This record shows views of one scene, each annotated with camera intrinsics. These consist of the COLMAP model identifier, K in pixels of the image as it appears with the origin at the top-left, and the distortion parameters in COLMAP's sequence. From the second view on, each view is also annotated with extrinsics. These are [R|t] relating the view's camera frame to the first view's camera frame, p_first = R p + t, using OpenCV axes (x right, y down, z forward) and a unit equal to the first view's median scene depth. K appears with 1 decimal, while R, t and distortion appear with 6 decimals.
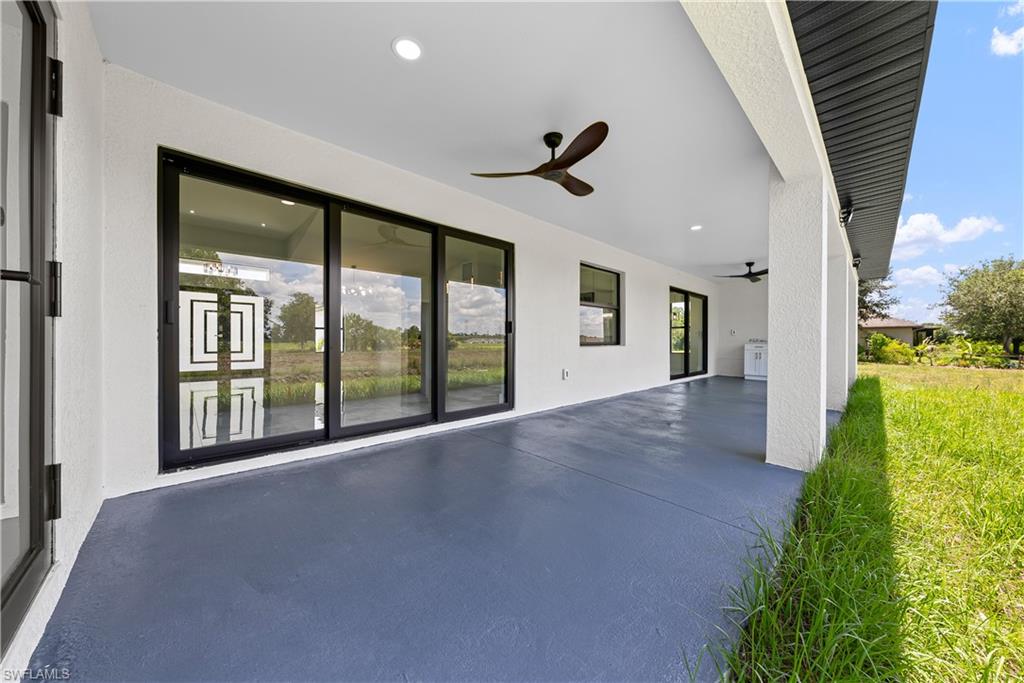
lens RADIAL K [[349.9, 0, 512.7], [0, 349.9, 341.8], [0, 0, 1]] dist [-0.000472, 0.000005]
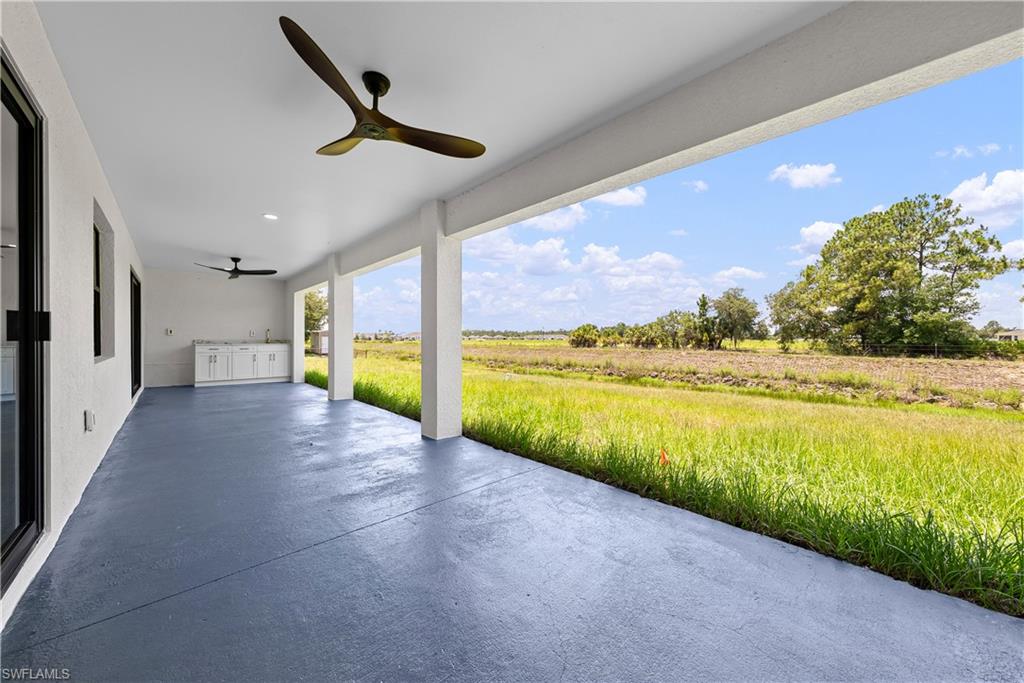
lens RADIAL K [[349.9, 0, 512.7], [0, 349.9, 341.8], [0, 0, 1]] dist [-0.000472, 0.000005]
pose [[-0.016270, -0.011717, 0.999799, -0.294626], [-0.002882, 0.999928, 0.011671, -0.023891], [-0.999863, -0.002692, -0.016303, 0.342577]]
